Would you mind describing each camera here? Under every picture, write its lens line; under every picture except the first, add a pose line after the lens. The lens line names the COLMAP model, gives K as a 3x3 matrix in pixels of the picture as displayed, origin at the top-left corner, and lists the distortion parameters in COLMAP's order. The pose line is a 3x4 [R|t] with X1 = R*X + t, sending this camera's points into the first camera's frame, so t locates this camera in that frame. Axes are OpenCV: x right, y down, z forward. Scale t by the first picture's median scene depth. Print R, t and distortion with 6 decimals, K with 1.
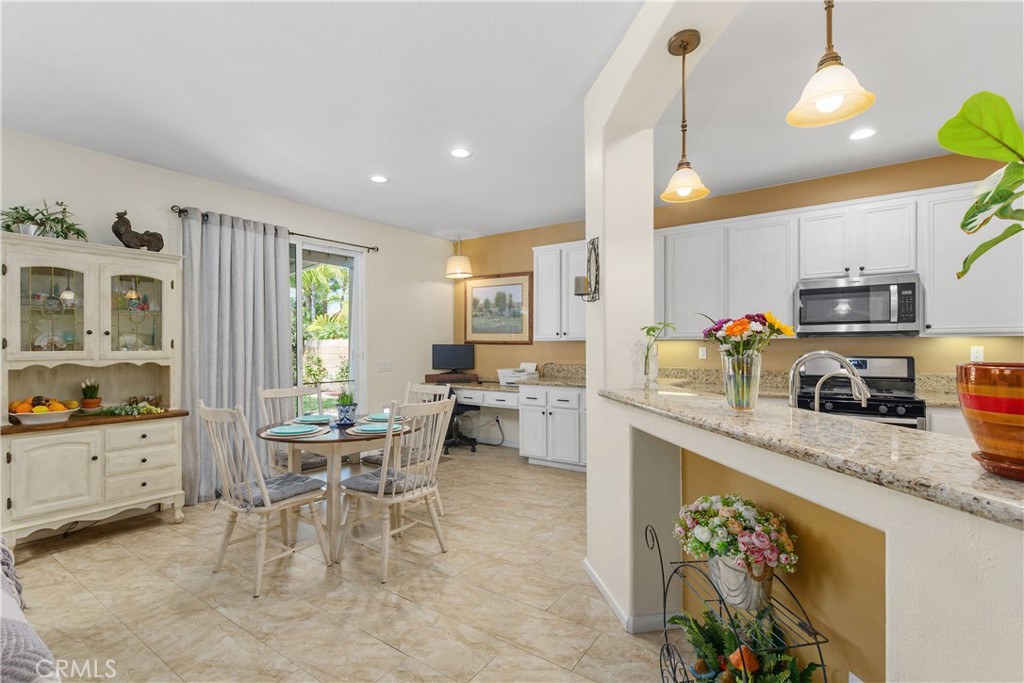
lens RADIAL K [[465.0, 0, 519.8], [0, 465.0, 342.7], [0, 0, 1]] dist [0.000550, 0.000929]
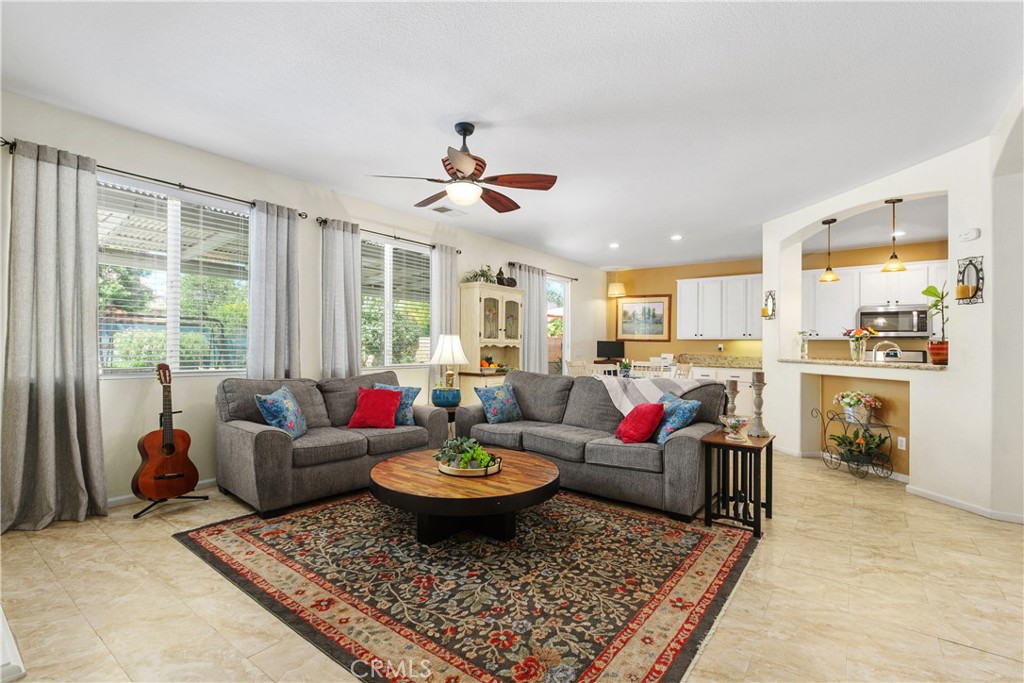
lens RADIAL K [[465.0, 0, 504.9], [0, 465.0, 341.4], [0, 0, 1]] dist [0.000550, 0.000929]
pose [[0.998651, 0.018493, -0.048523, -0.641292], [-0.018863, 0.999796, -0.007172, 0.034671], [0.048381, 0.008078, 0.998796, -0.810835]]
